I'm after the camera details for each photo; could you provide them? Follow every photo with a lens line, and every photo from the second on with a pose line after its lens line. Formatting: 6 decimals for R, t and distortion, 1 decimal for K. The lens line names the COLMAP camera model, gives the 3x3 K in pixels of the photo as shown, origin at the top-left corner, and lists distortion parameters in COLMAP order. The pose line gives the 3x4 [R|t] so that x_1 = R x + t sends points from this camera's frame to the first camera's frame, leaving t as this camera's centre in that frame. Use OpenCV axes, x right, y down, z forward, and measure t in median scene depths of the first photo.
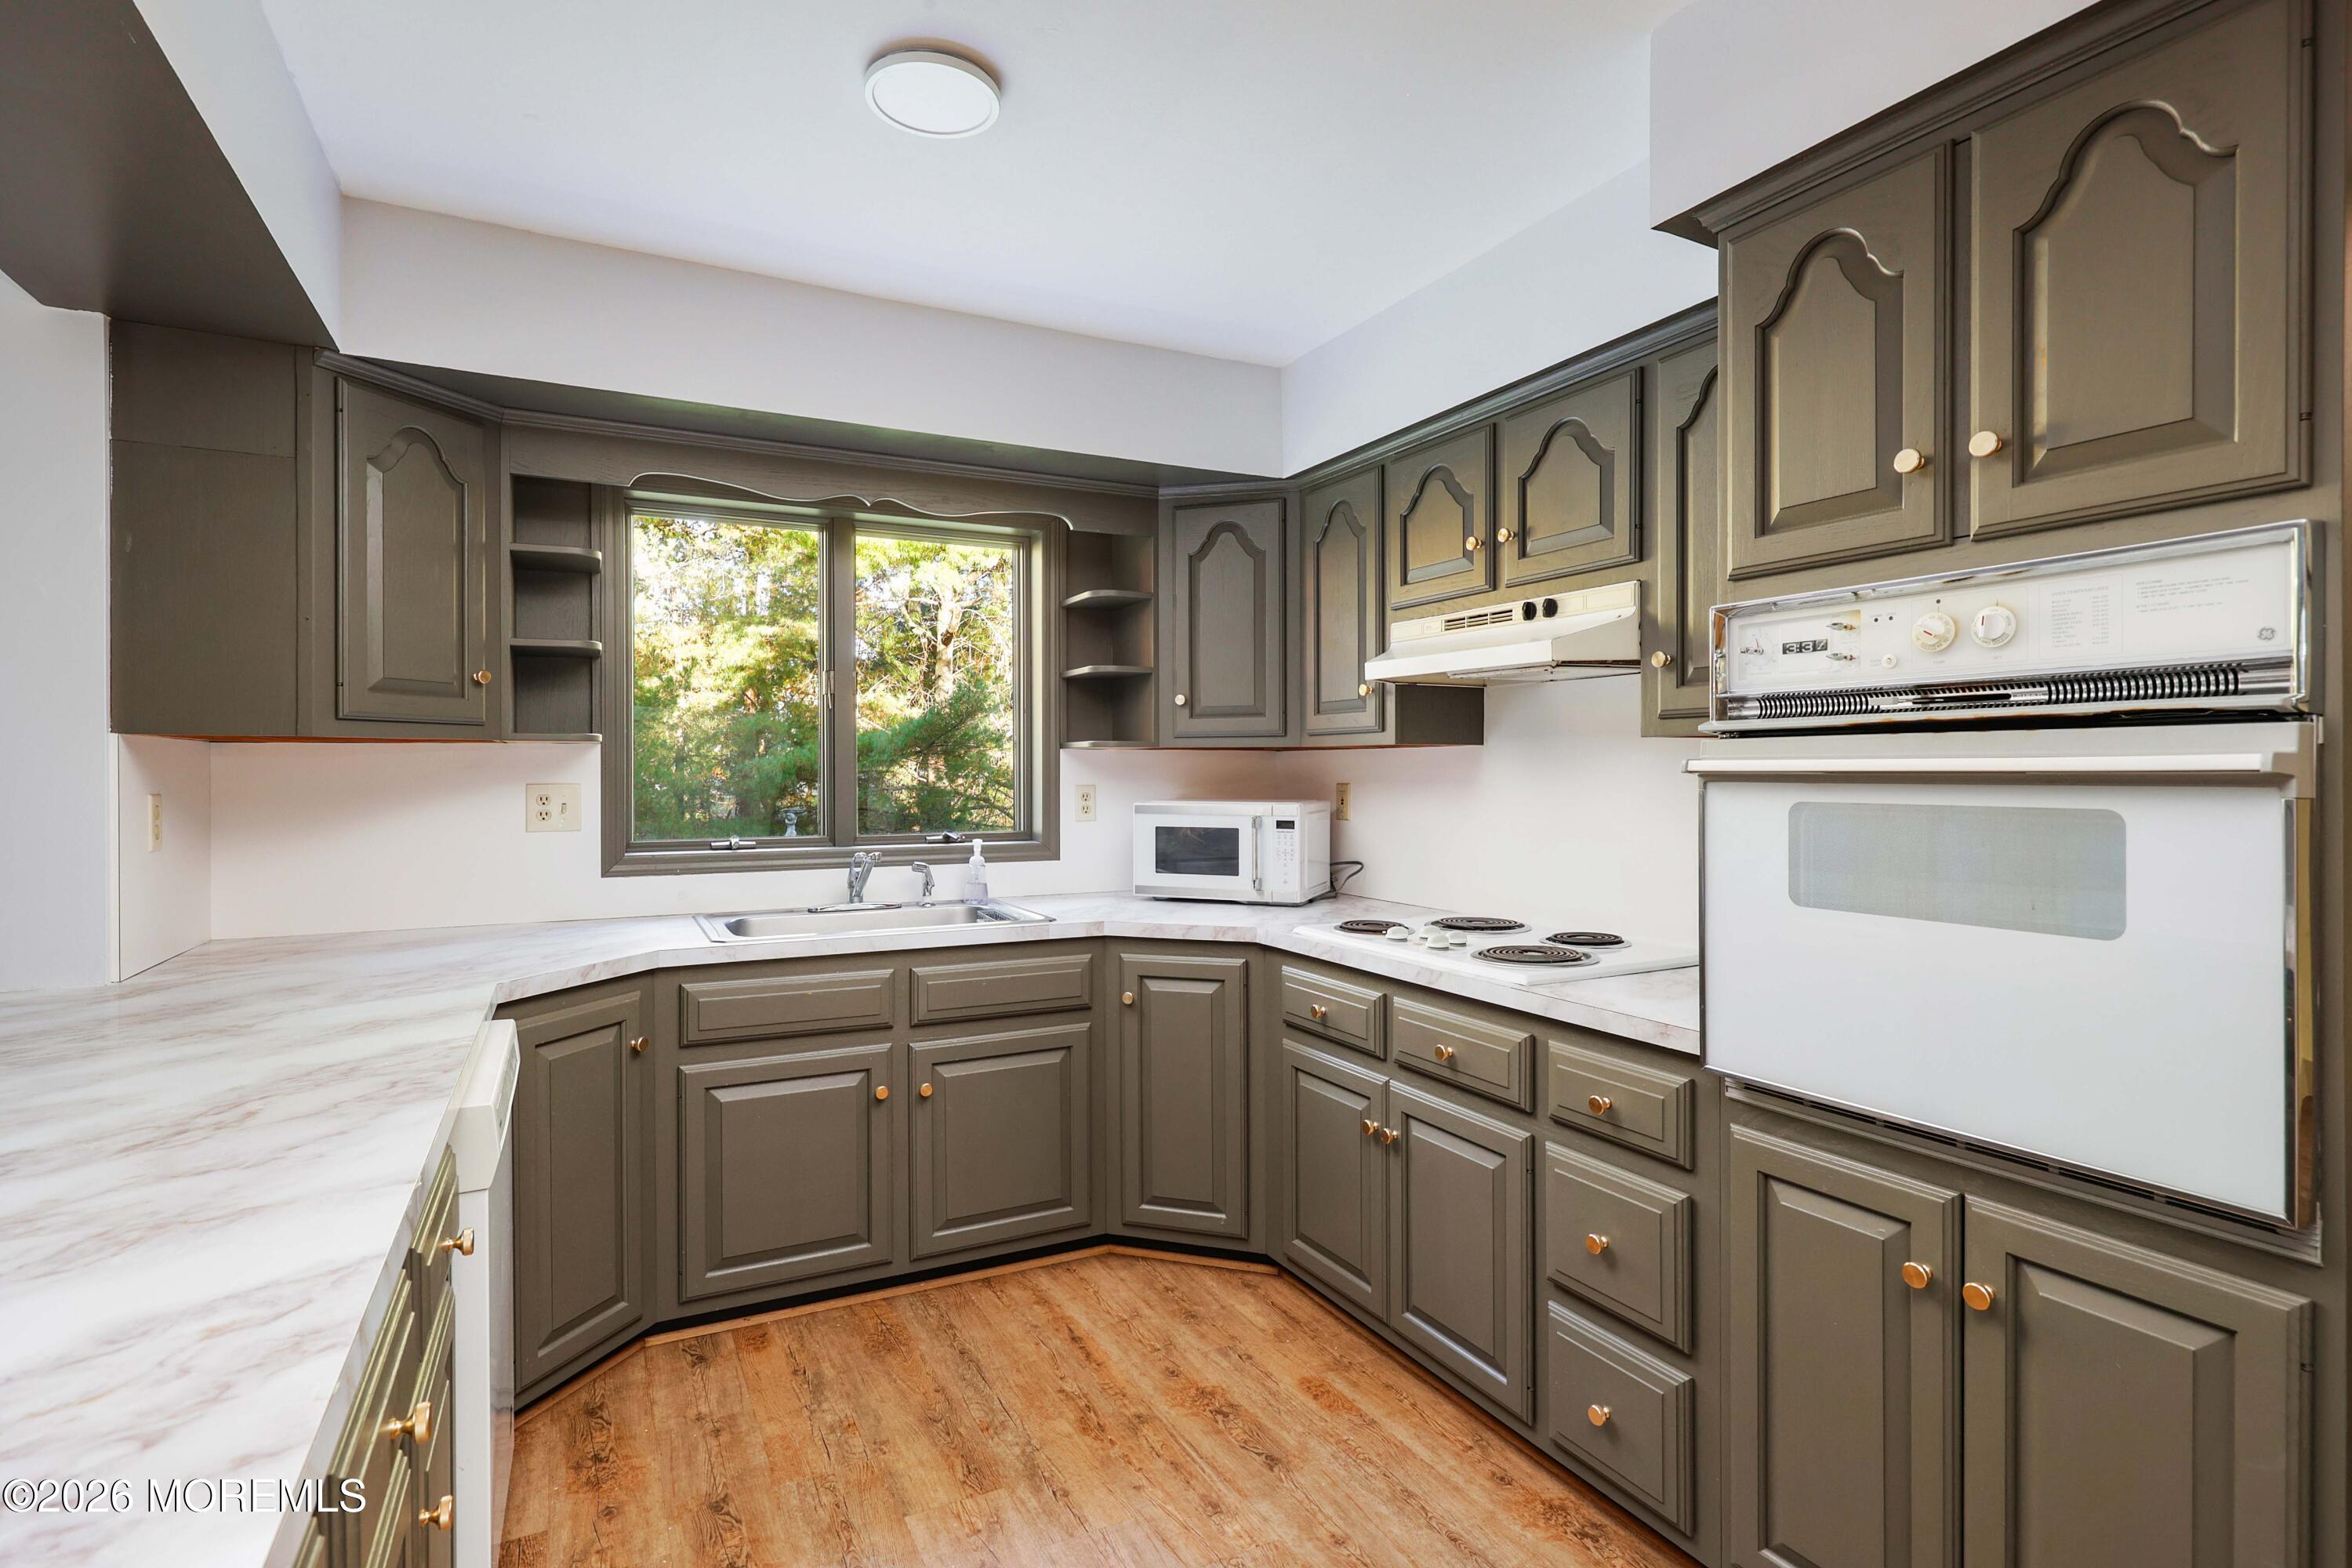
lens RADIAL K [[1147.3, 0, 1176.0], [0, 1147.3, 784.0], [0, 0, 1]] dist [-0.000060, 0.000019]
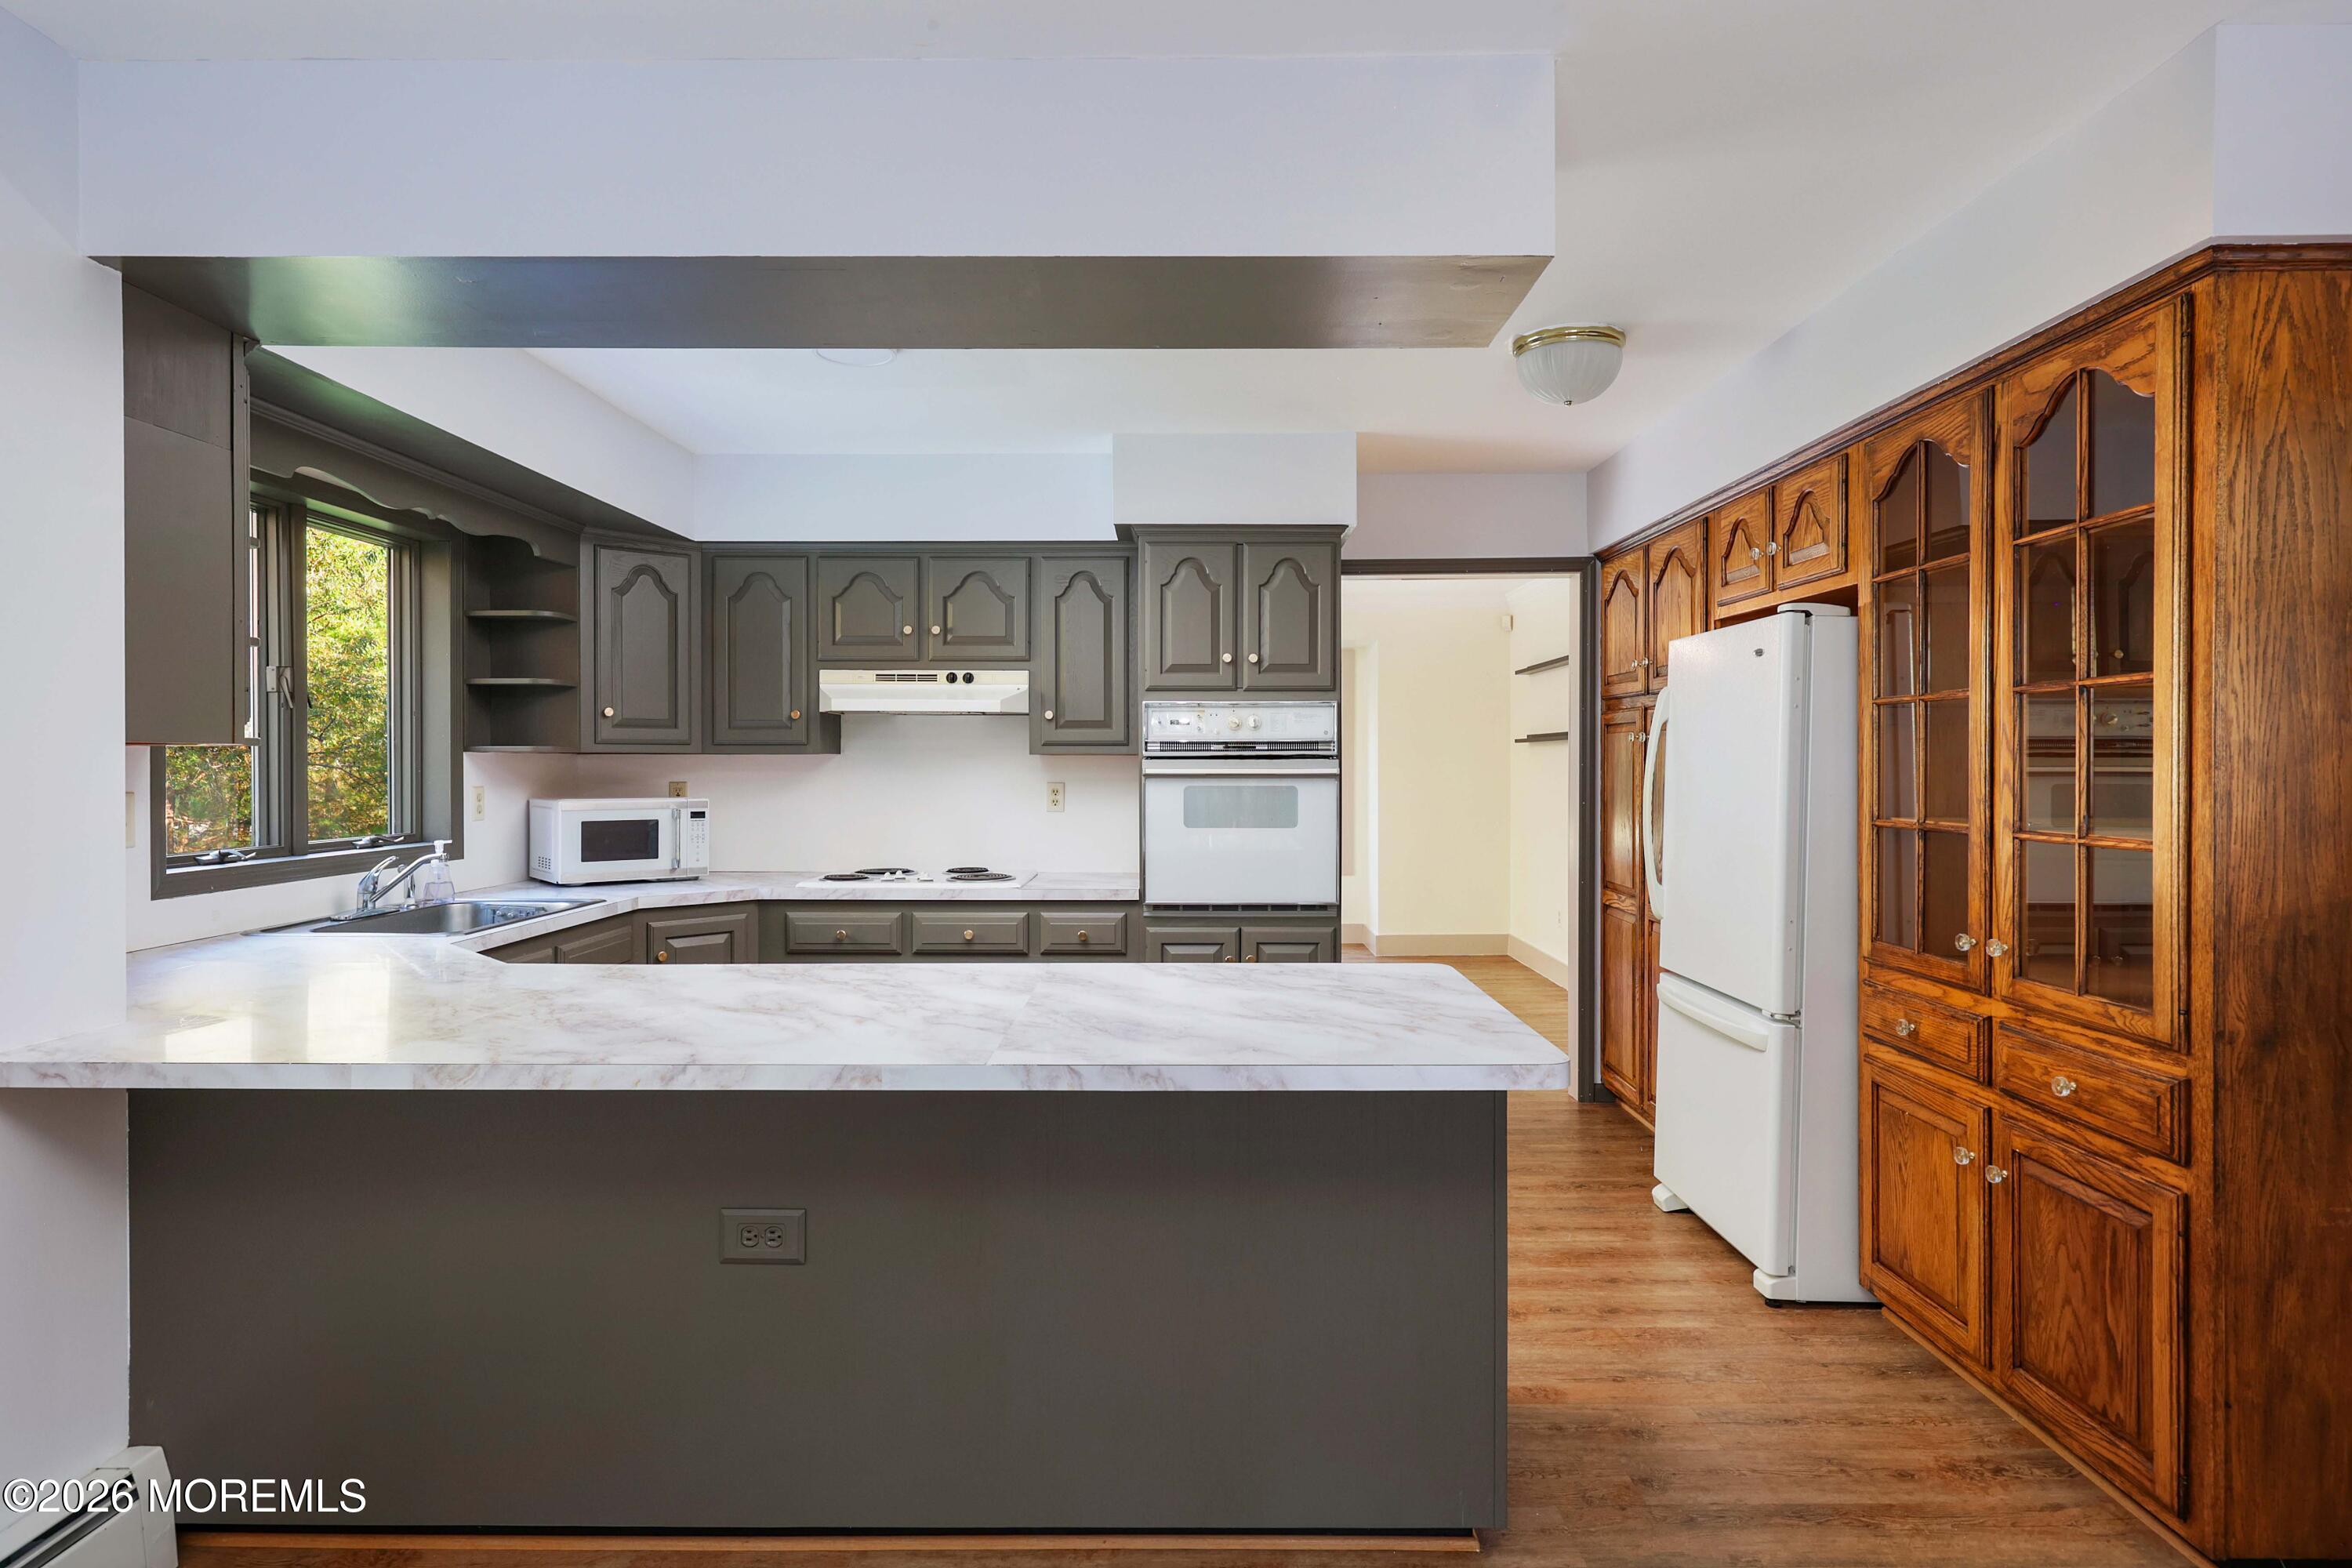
lens RADIAL K [[1240.4, 0, 1176.0], [0, 1240.4, 784.0], [0, 0, 1]] dist [0.001354, 0.000345]
pose [[0.455380, -0.015777, 0.890158, -1.319072], [0.008790, 0.999874, 0.013225, -0.018041], [-0.890254, 0.001802, 0.455461, -0.140594]]
